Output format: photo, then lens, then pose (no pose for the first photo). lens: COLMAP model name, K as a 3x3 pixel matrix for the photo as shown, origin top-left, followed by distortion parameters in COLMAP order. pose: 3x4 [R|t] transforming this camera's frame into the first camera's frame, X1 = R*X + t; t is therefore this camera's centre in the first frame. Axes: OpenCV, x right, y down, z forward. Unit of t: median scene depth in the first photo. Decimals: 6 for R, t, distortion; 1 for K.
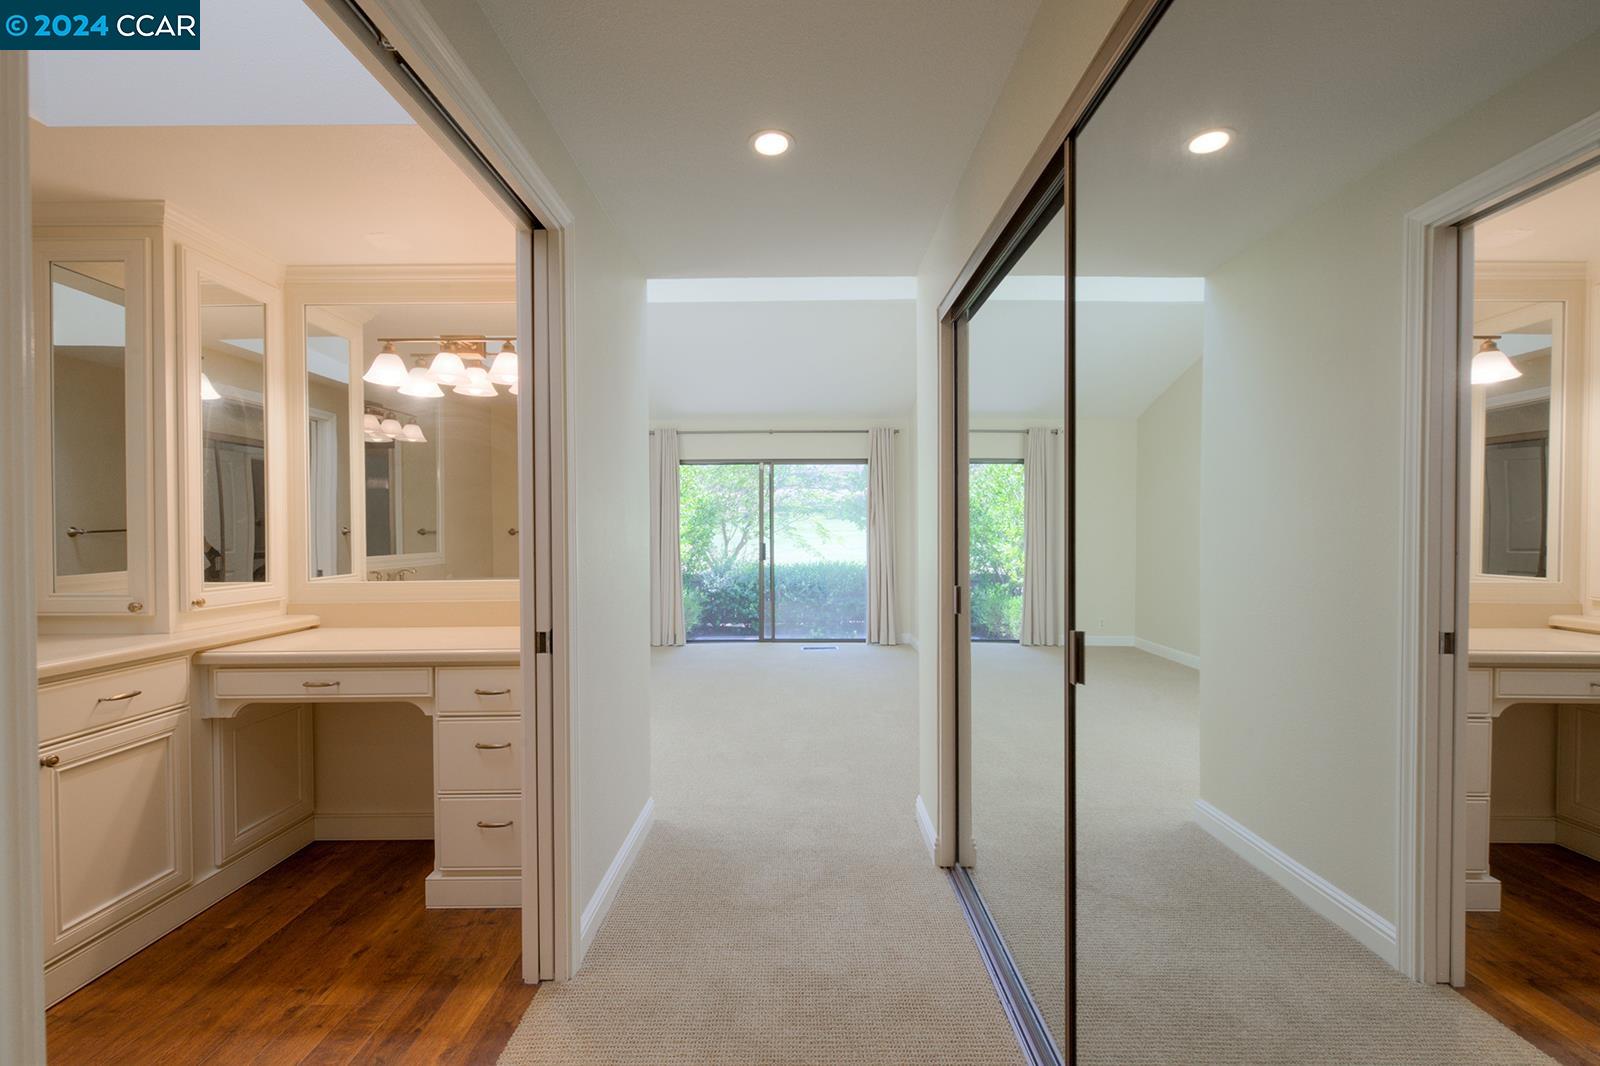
lens RADIAL K [[716.5, 0, 798.1], [0, 716.5, 540.8], [0, 0, 1]] dist [-0.000592, -0.001383]
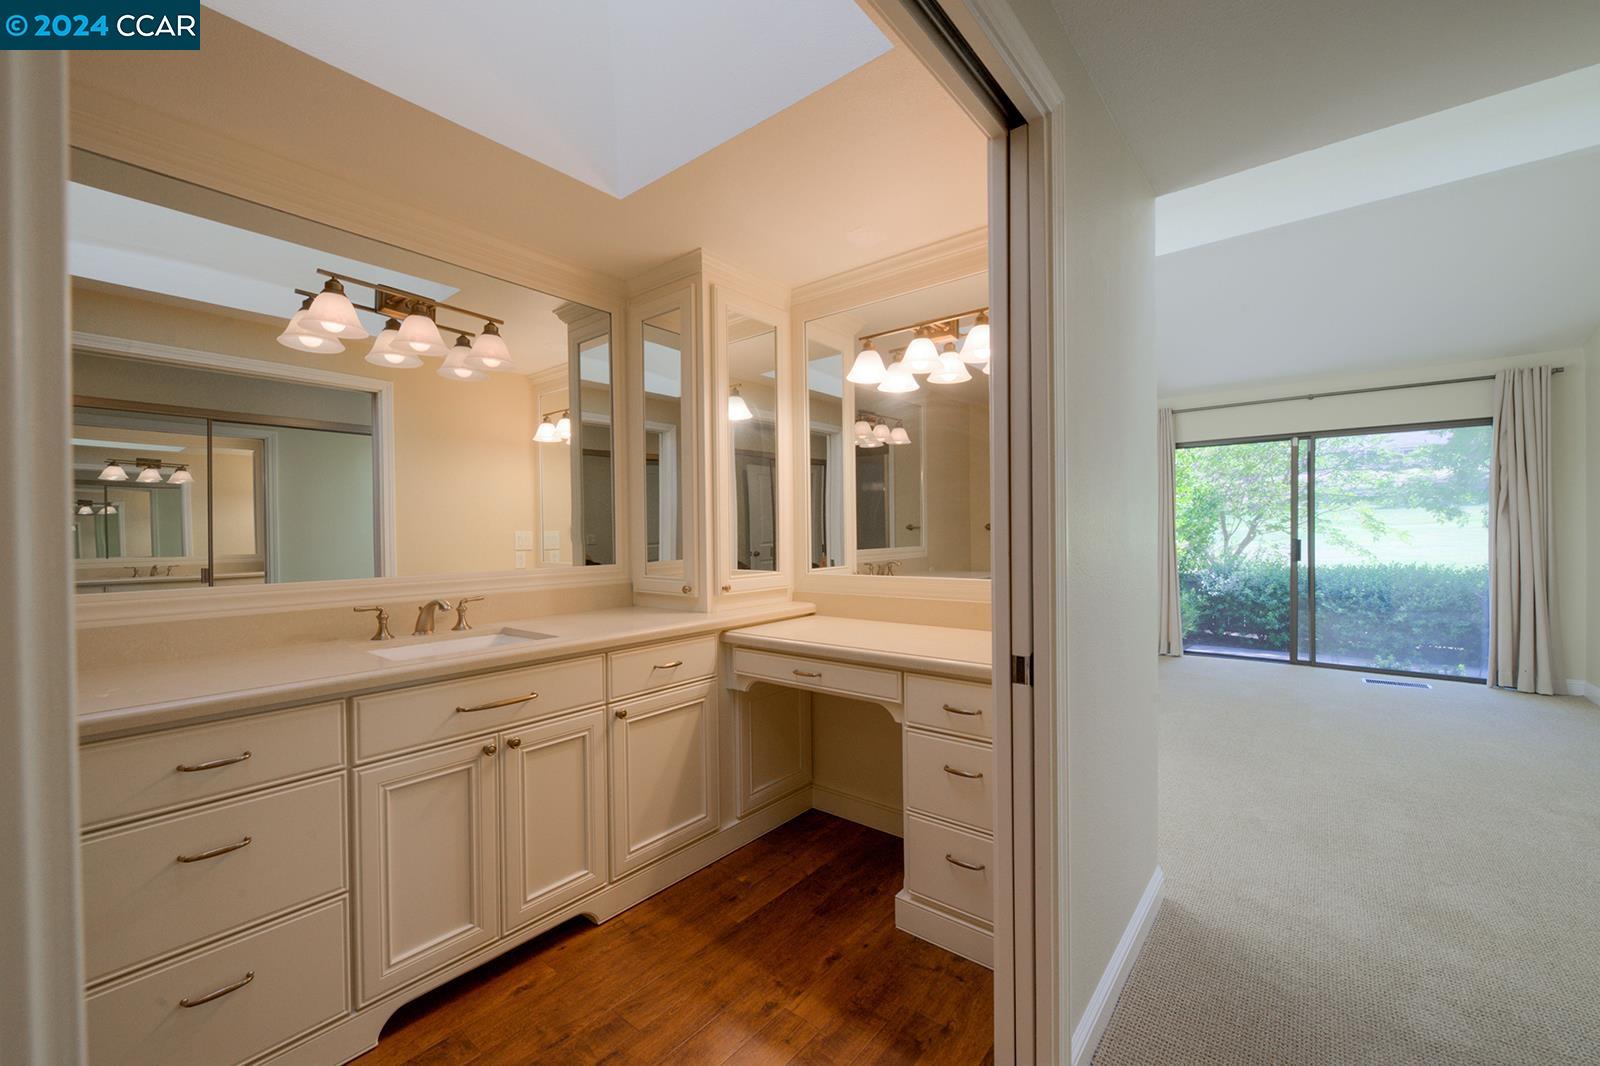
lens RADIAL K [[634.6, 0, 800.0], [0, 634.6, 533.0], [0, 0, 1]] dist [0.002587, 0.000137]
pose [[0.781772, 0.000021, -0.623564, -0.089533], [-0.002314, 0.999993, -0.002868, -0.001167], [0.623560, 0.003685, 0.781767, 0.245068]]
